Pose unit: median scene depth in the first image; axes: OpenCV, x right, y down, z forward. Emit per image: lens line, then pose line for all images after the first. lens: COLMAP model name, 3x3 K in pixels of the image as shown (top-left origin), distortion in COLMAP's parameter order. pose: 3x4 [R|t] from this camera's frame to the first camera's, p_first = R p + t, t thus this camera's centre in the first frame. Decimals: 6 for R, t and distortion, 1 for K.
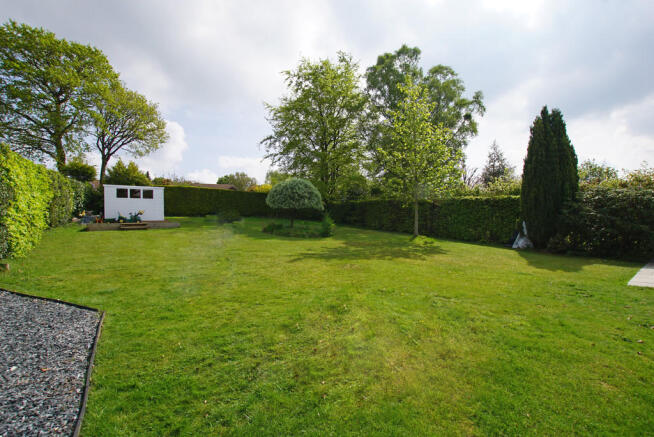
lens RADIAL K [[285.7, 0, 326.6], [0, 285.7, 223.2], [0, 0, 1]] dist [-0.024461, 0.000682]
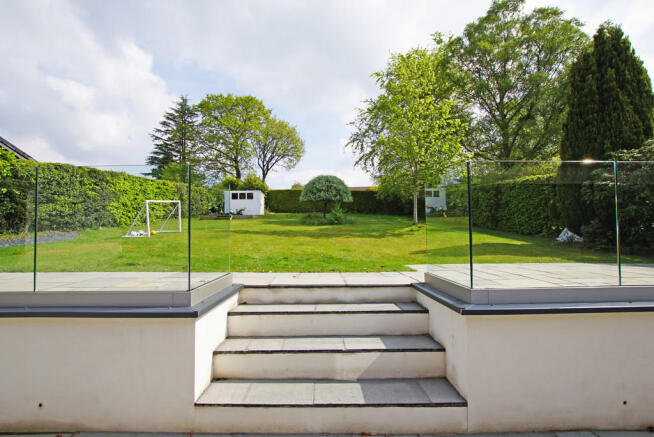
lens RADIAL K [[285.7, 0, 326.6], [0, 285.7, 223.2], [0, 0, 1]] dist [-0.024461, 0.000682]
pose [[0.809271, 0.002569, -0.587430, 0.334505], [-0.007211, 0.999959, -0.005561, 0.024604], [0.587391, 0.008737, 0.809256, 0.053852]]
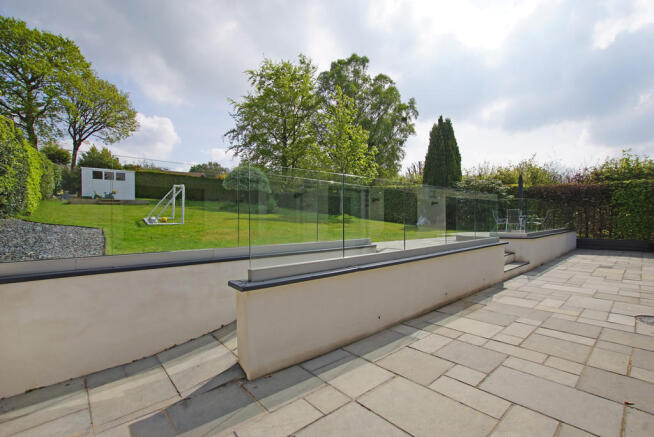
lens RADIAL K [[285.7, 0, 326.6], [0, 285.7, 223.2], [0, 0, 1]] dist [-0.024461, 0.000682]
pose [[0.996822, 0.015464, 0.078150, 0.081823], [-0.017270, 0.999598, 0.022490, 0.030960], [-0.077771, -0.023768, 0.996688, -0.146976]]
